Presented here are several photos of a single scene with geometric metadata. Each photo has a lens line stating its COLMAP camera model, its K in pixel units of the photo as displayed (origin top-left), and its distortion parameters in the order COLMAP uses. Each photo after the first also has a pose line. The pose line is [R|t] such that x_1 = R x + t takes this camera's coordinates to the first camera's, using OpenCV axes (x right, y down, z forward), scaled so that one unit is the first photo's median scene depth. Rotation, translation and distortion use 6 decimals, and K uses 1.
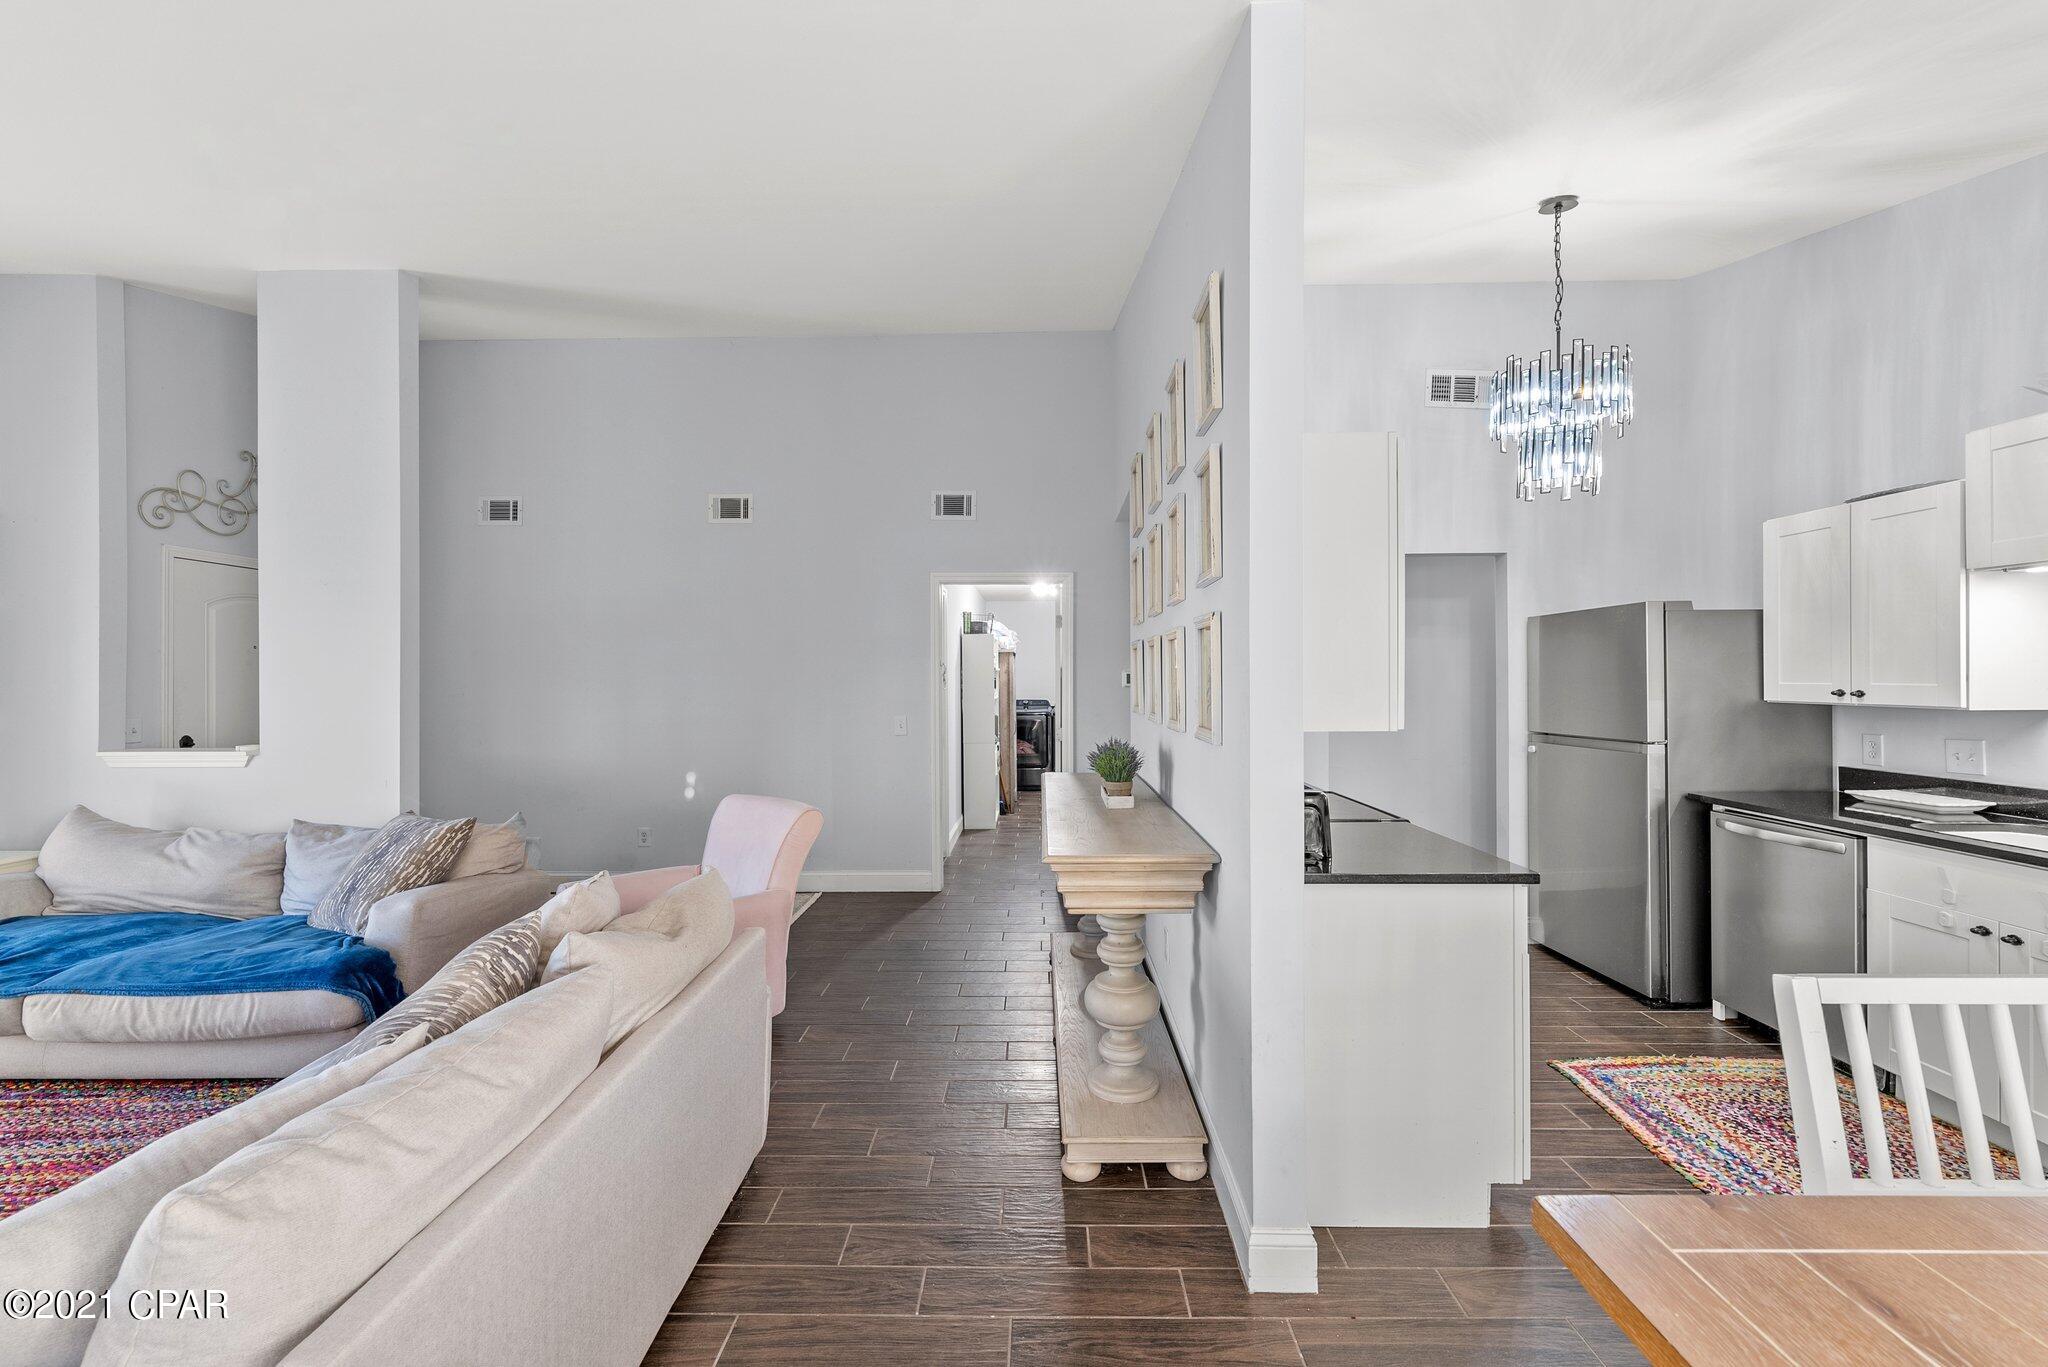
lens RADIAL K [[836.7, 0, 1022.4], [0, 836.7, 676.4], [0, 0, 1]] dist [-0.007185, 0.001174]
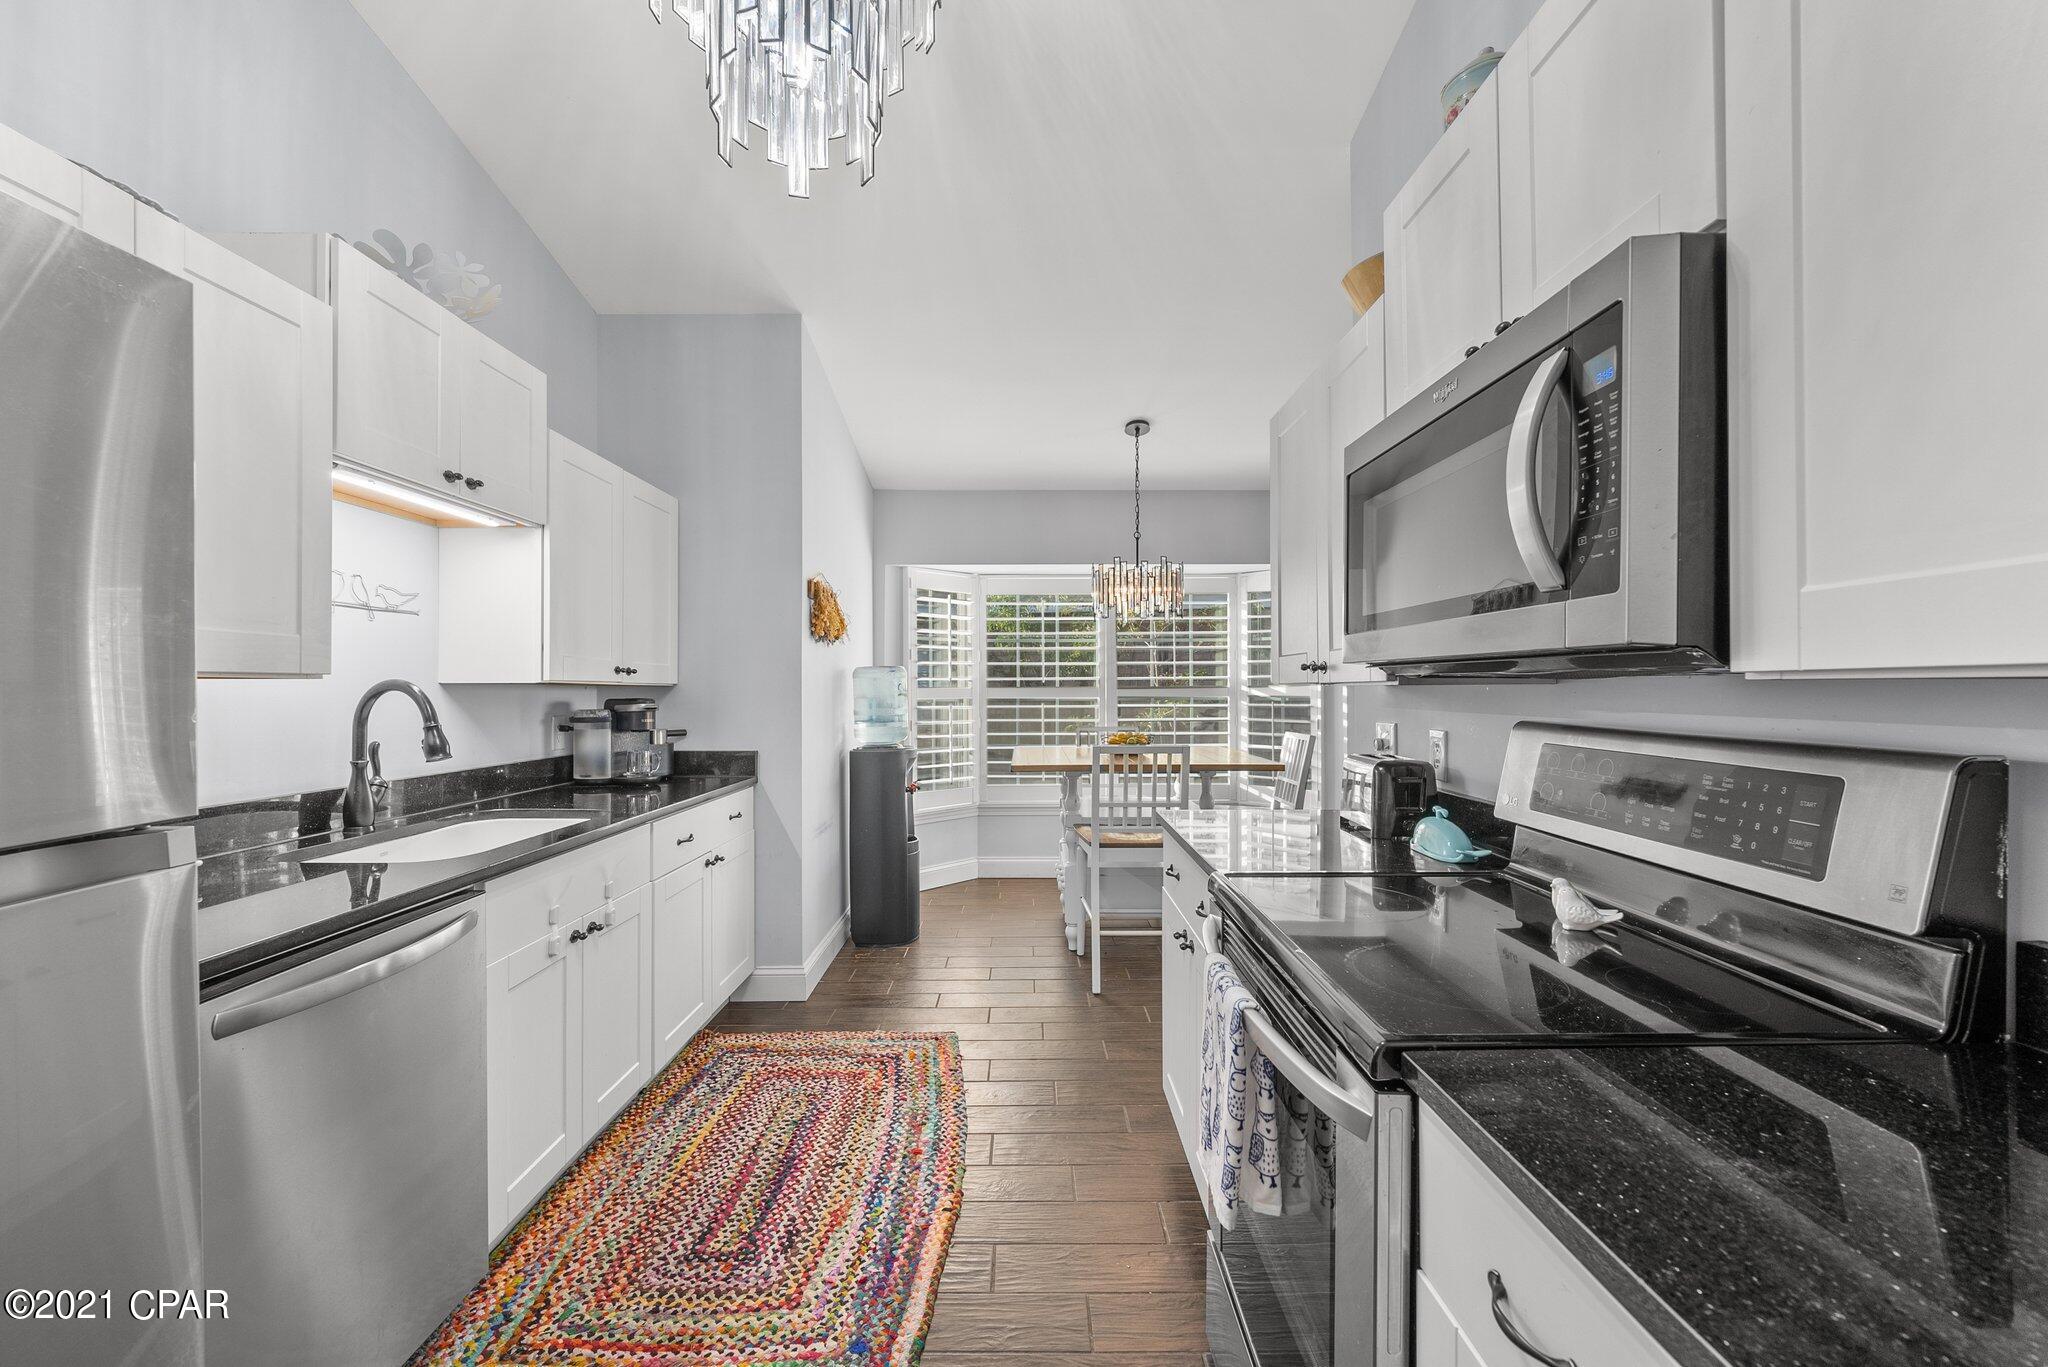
lens RADIAL K [[836.7, 0, 1024.1], [0, 836.7, 683.7], [0, 0, 1]] dist [-0.007185, 0.001174]
pose [[-0.999617, 0.004129, -0.027354, 0.521796], [0.004102, 0.999991, 0.001033, 0.036801], [0.027358, 0.000921, -0.999625, 1.340803]]
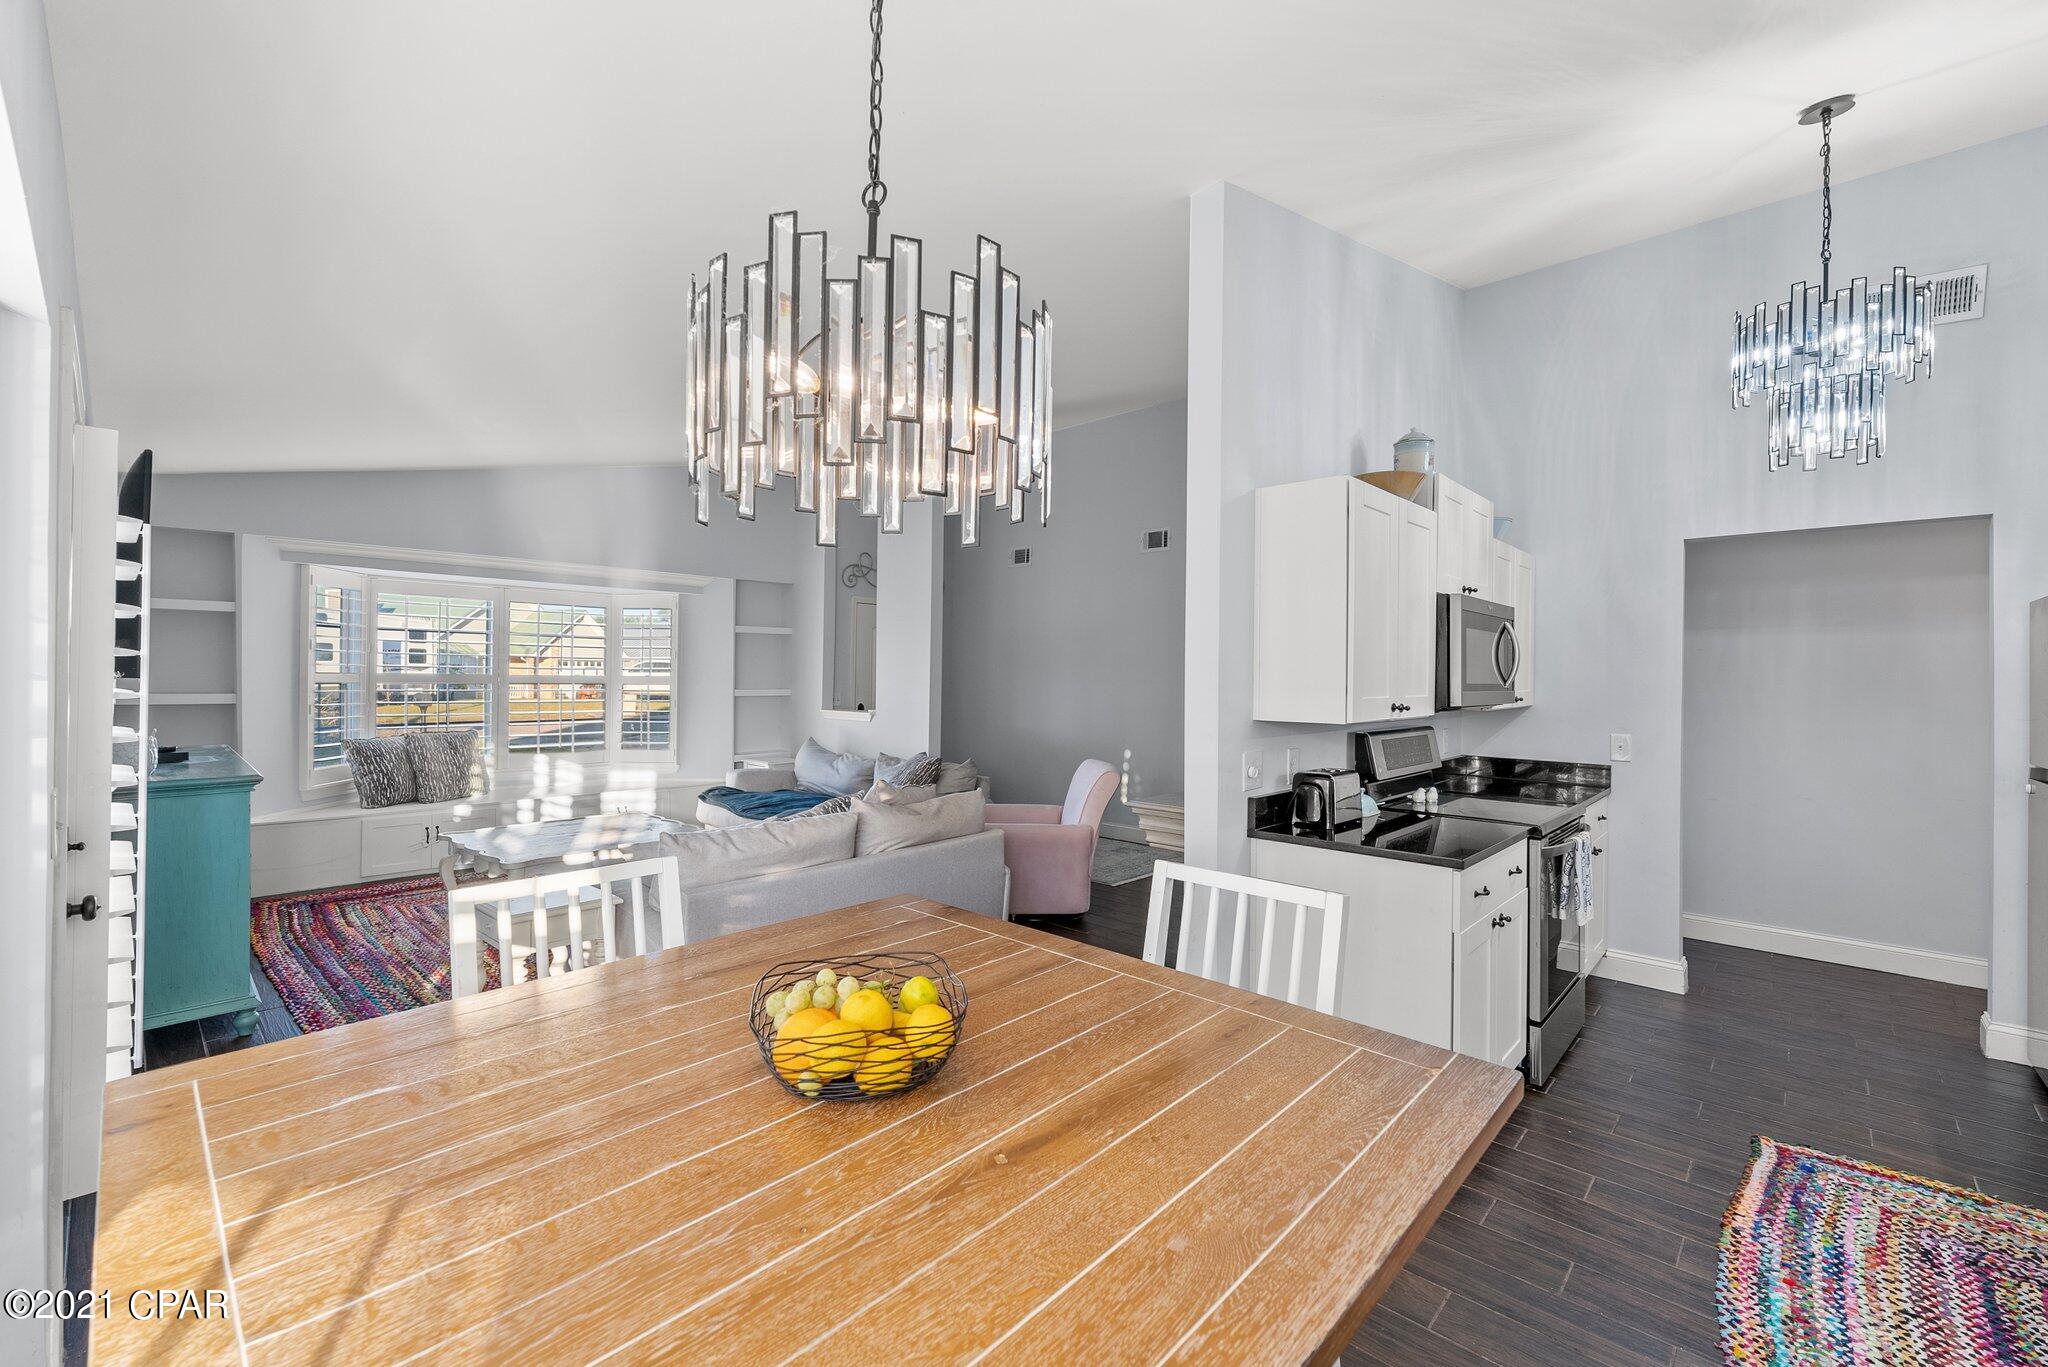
lens RADIAL K [[836.7, 0, 1023.5], [0, 836.7, 669.2], [0, 0, 1]] dist [-0.007185, 0.001174]
pose [[0.746282, 0.008125, -0.665580, 0.574151], [-0.012999, 0.999913, -0.002369, -0.002662], [0.665503, 0.010420, 0.746323, -0.126506]]
